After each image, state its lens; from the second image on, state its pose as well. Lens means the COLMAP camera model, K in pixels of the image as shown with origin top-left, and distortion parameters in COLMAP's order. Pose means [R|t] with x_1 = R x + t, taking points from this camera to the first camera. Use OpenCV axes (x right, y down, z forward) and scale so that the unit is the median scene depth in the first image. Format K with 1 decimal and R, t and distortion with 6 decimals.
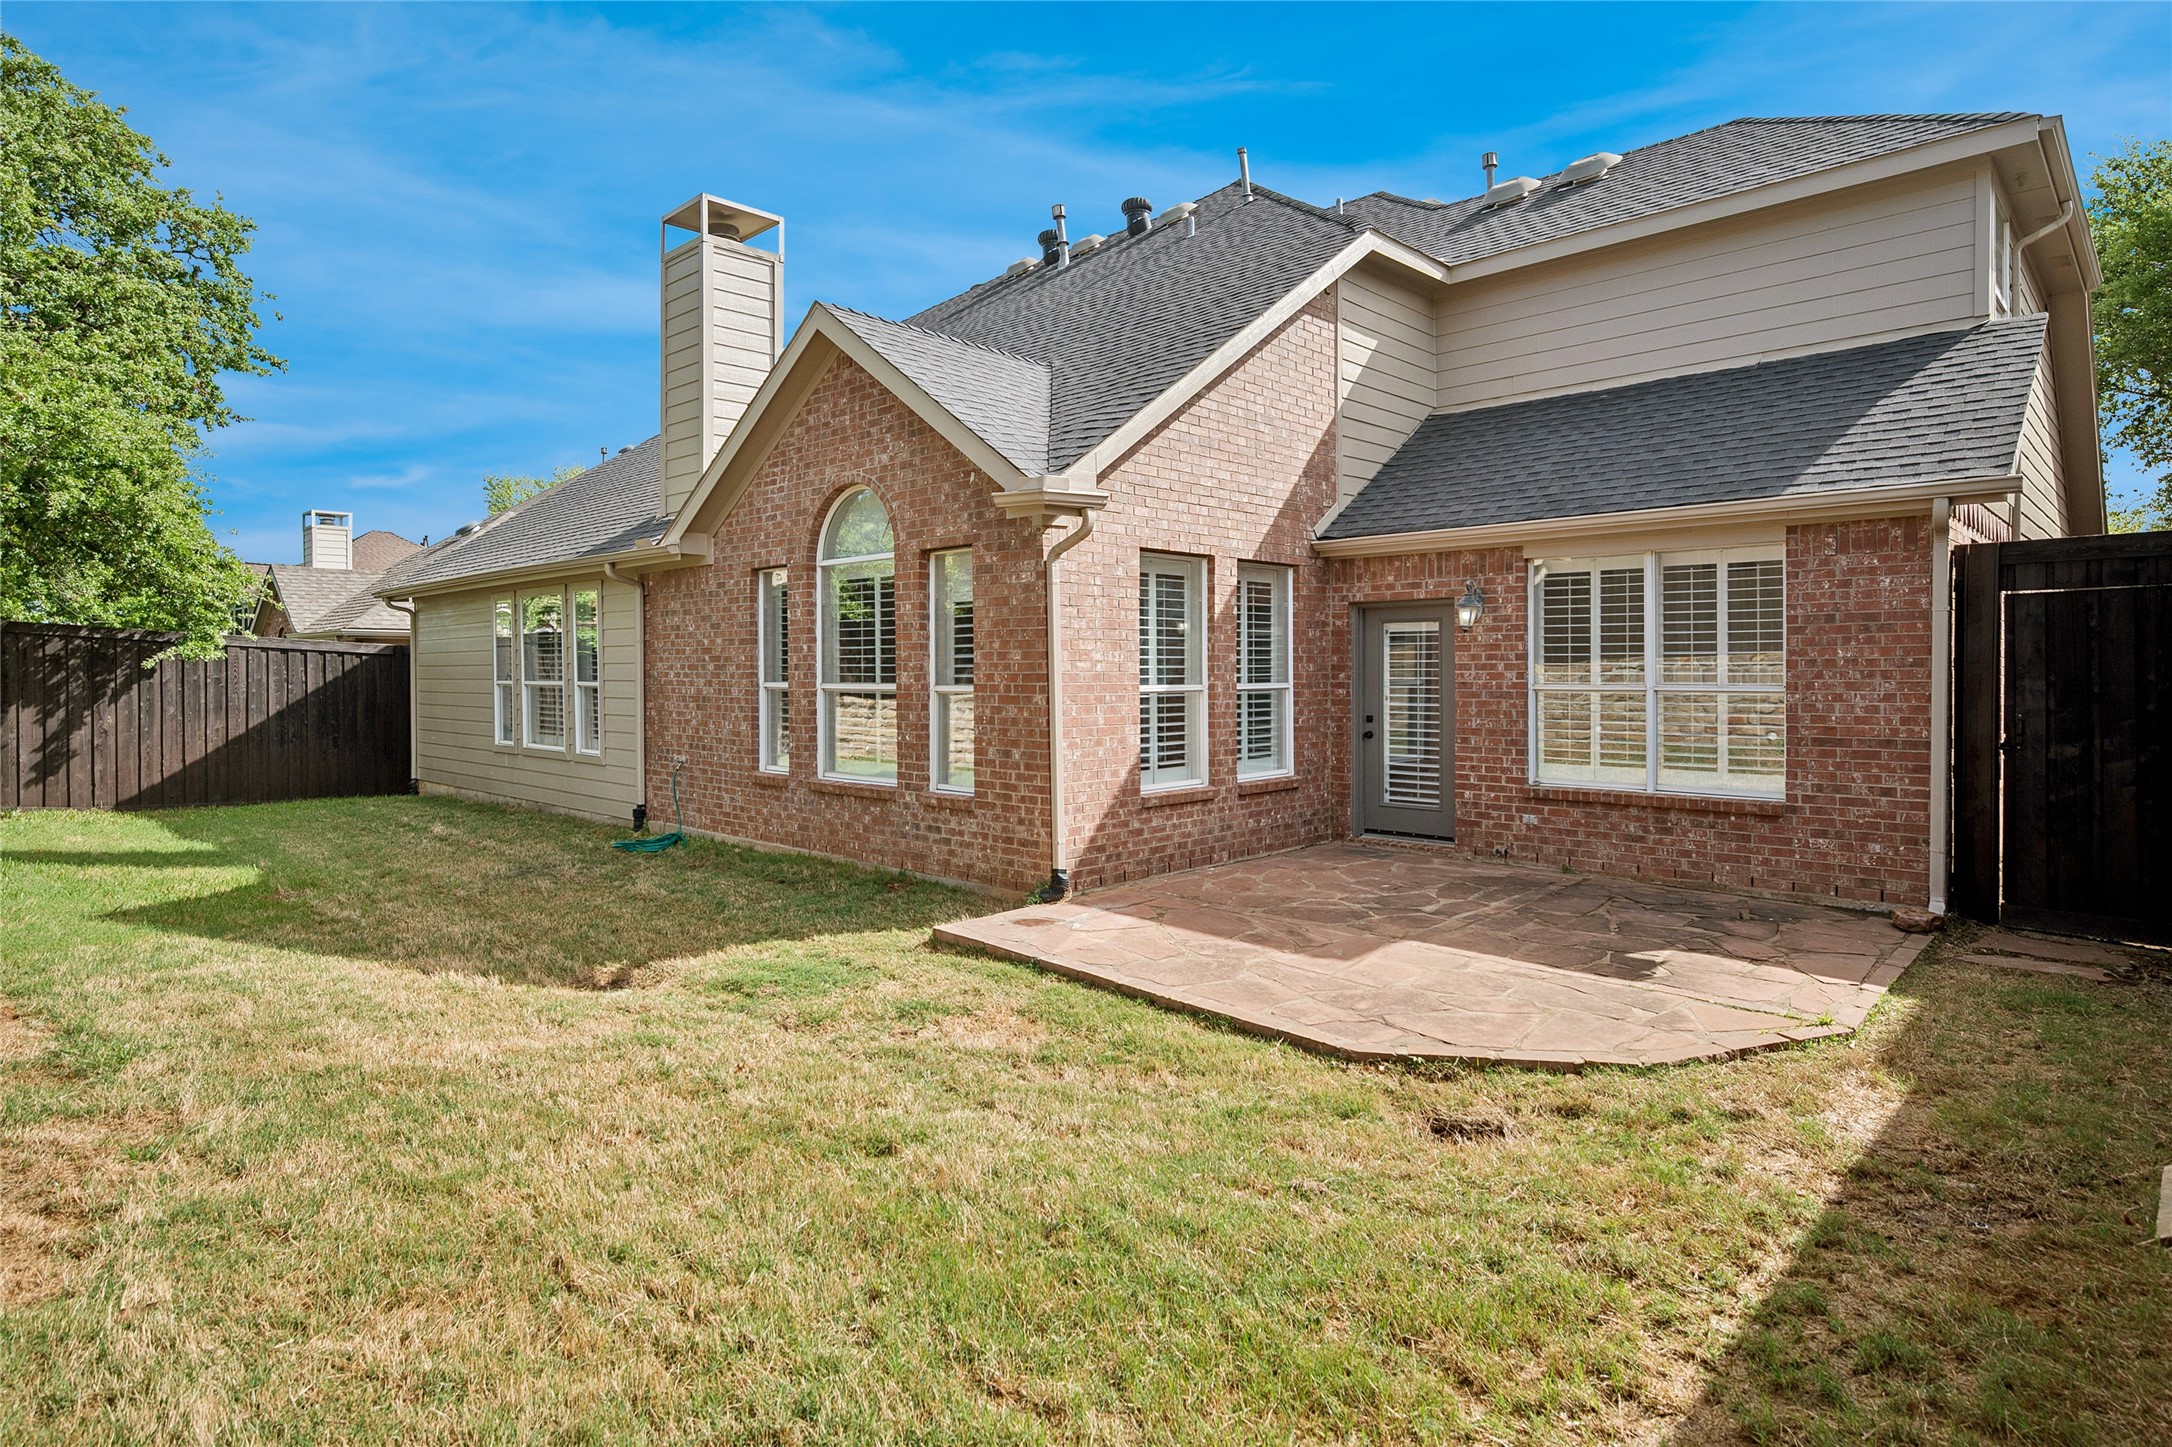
lens RADIAL K [[1169.3, 0, 1083.8], [0, 1169.3, 651.5], [0, 0, 1]] dist [0.000469, 0.000048]
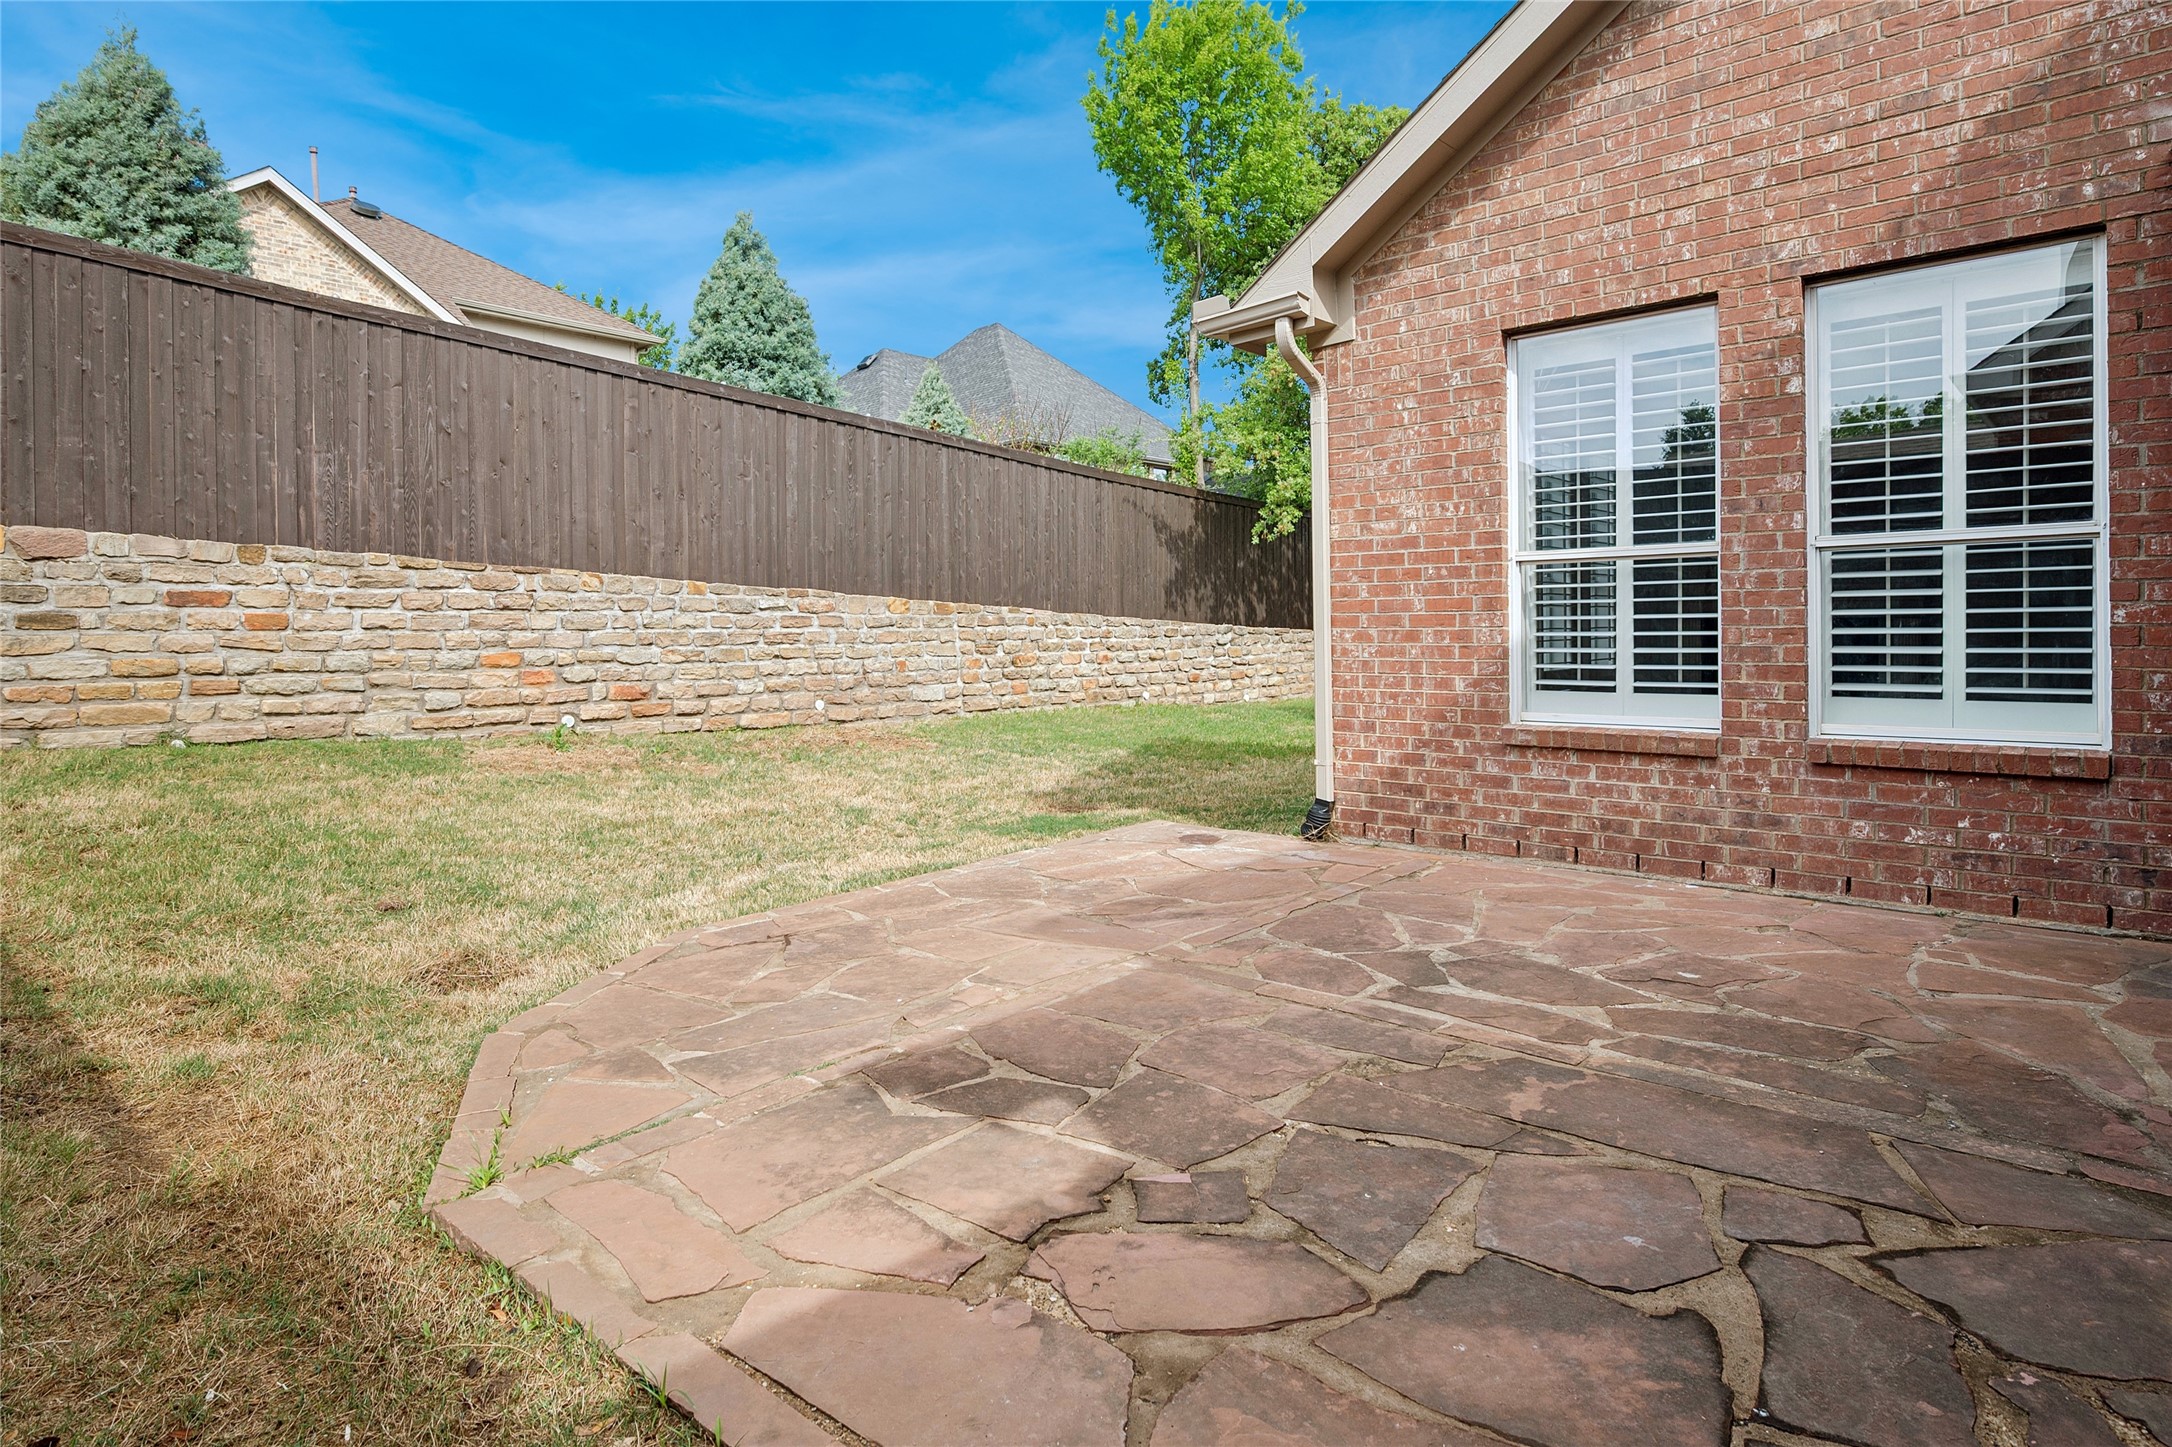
lens RADIAL K [[1169.3, 0, 1083.8], [0, 1169.3, 651.5], [0, 0, 1]] dist [0.000469, 0.000048]
pose [[0.042519, 0.007544, -0.999067, 0.665609], [0.012316, 0.999892, 0.008075, 0.075383], [0.999020, -0.012648, 0.042421, 0.743905]]
